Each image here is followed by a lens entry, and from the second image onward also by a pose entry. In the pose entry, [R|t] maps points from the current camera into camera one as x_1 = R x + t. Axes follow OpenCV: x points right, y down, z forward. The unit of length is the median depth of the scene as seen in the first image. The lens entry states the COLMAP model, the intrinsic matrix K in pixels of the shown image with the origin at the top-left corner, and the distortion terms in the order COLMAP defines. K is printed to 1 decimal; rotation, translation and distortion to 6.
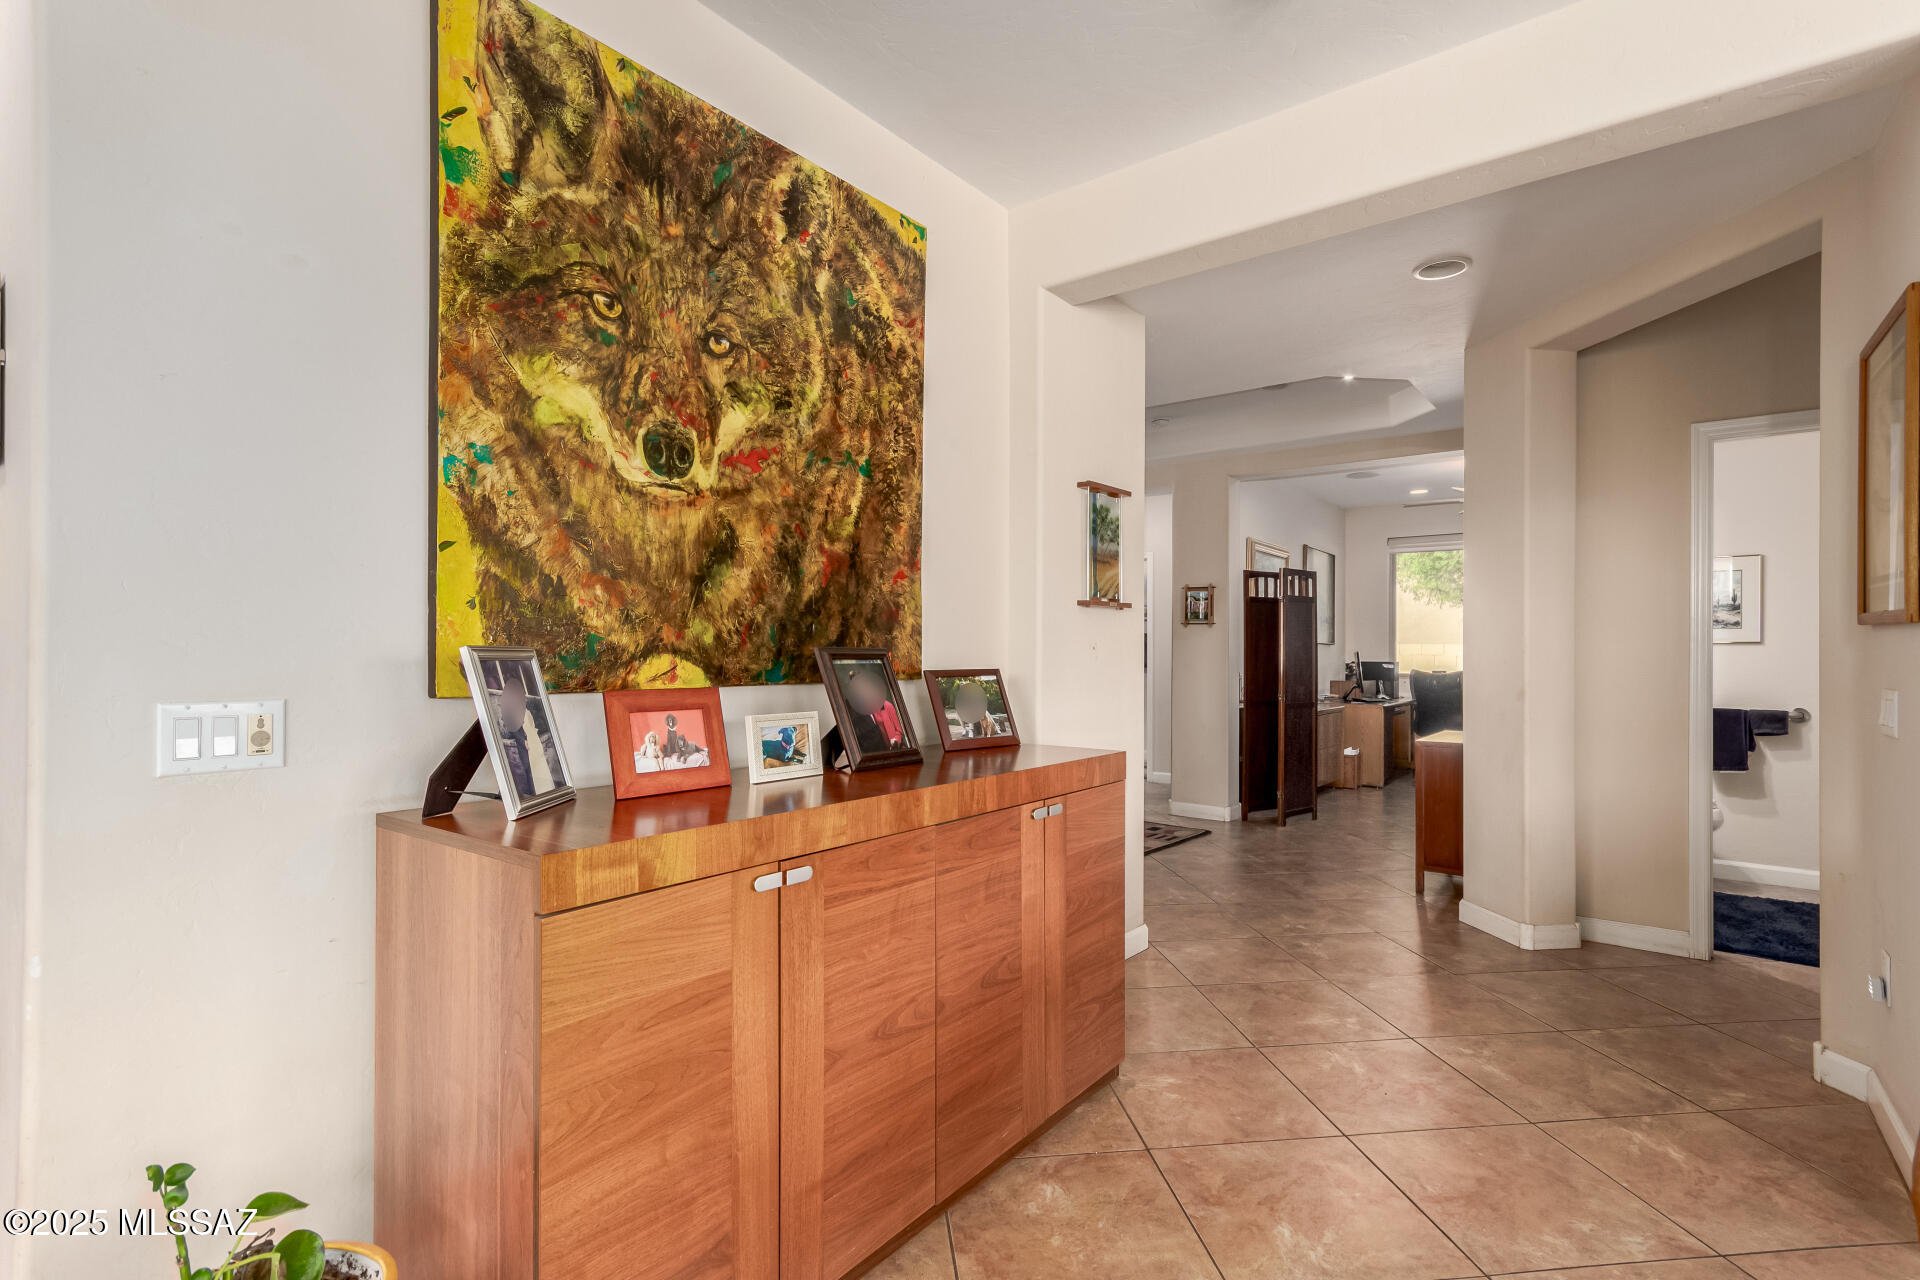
lens RADIAL K [[892.4, 0, 954.0], [0, 892.4, 649.7], [0, 0, 1]] dist [-0.008351, 0.000792]
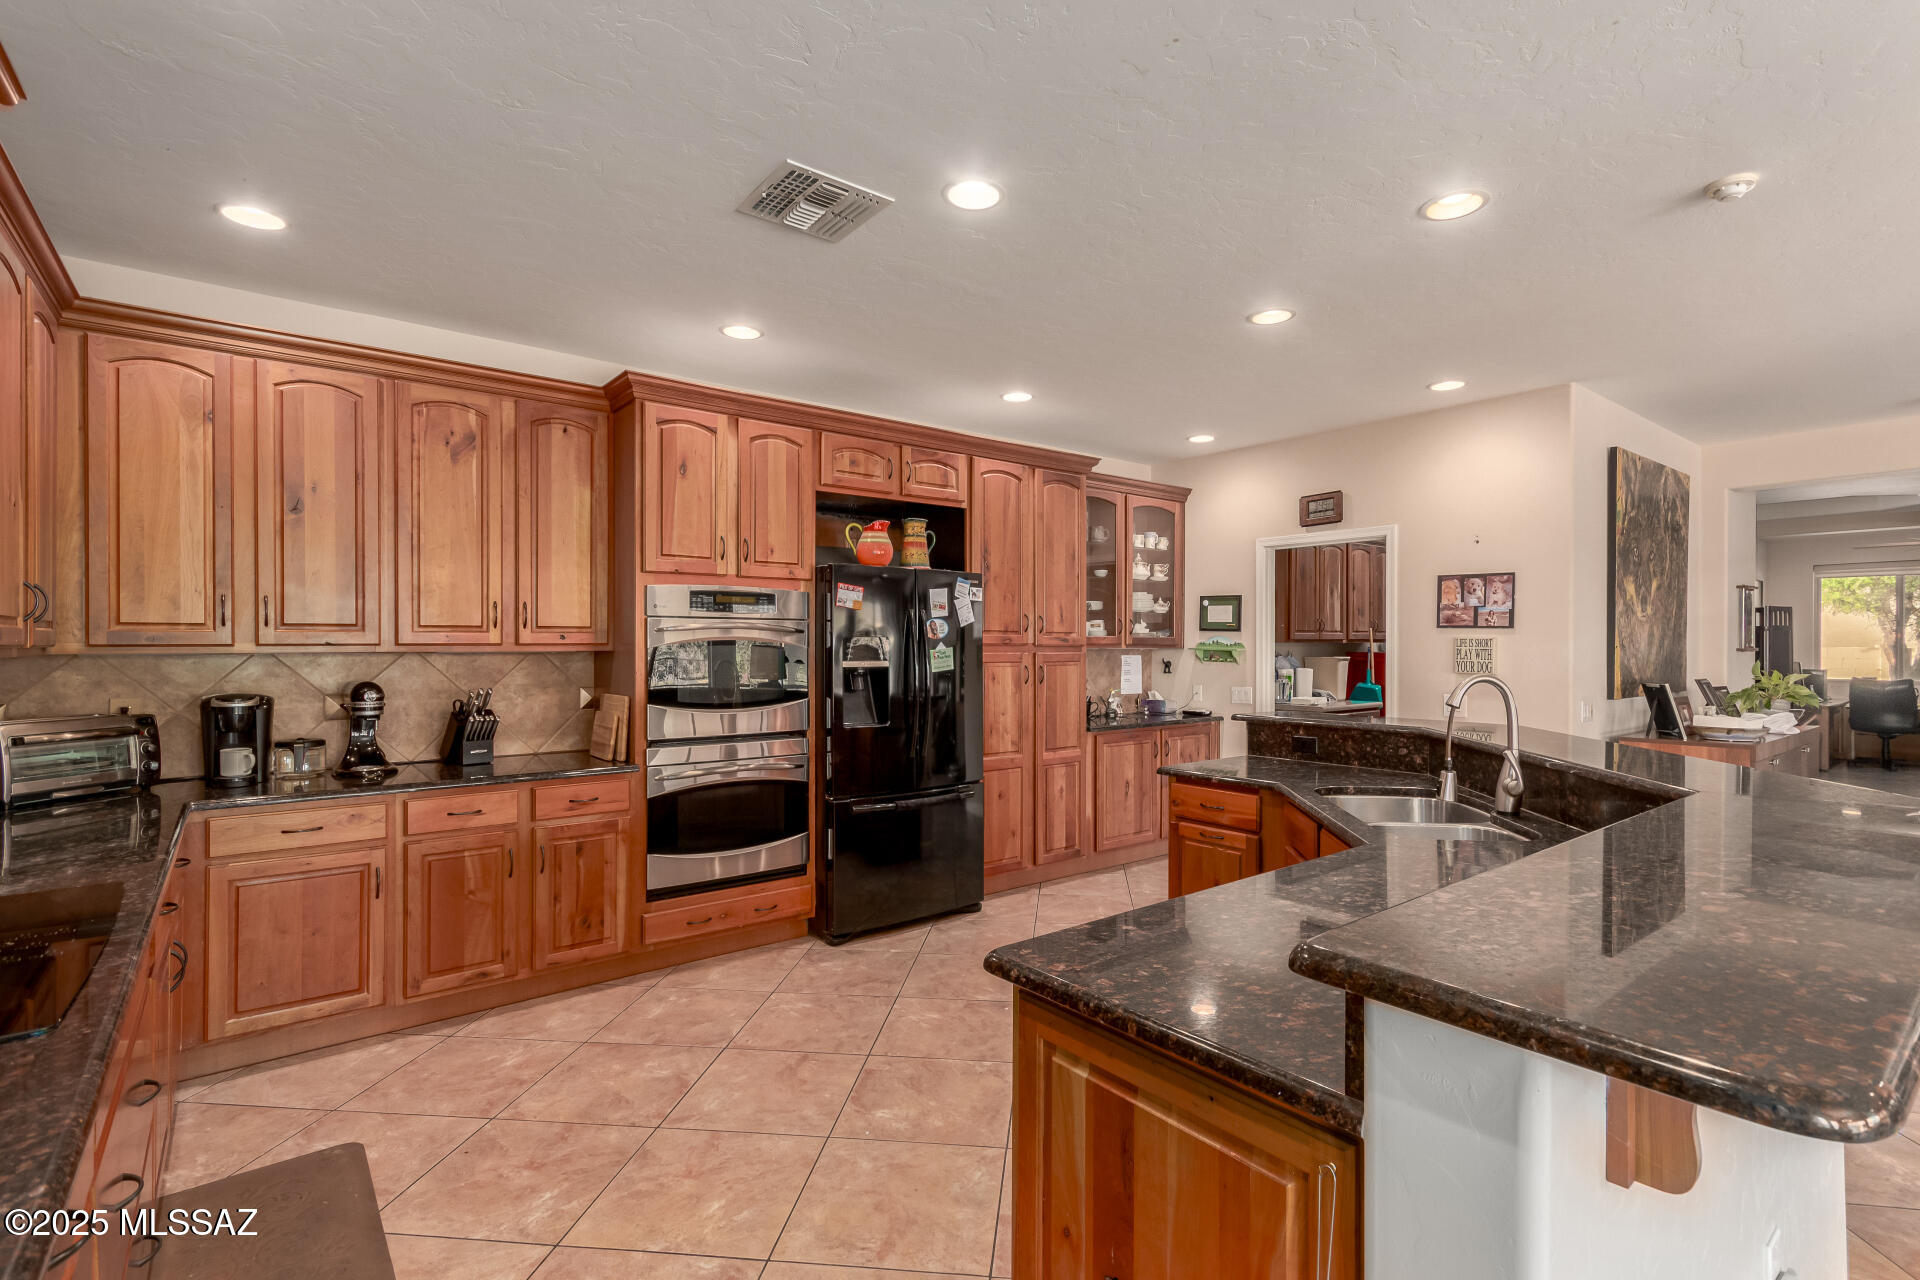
lens RADIAL K [[892.4, 0, 949.0], [0, 892.4, 648.1], [0, 0, 1]] dist [-0.008351, 0.000792]
pose [[0.970634, -0.008664, -0.240407, -0.999718], [0.008569, 0.999962, -0.001443, -0.062293], [0.240410, -0.000660, 0.970671, -1.188268]]
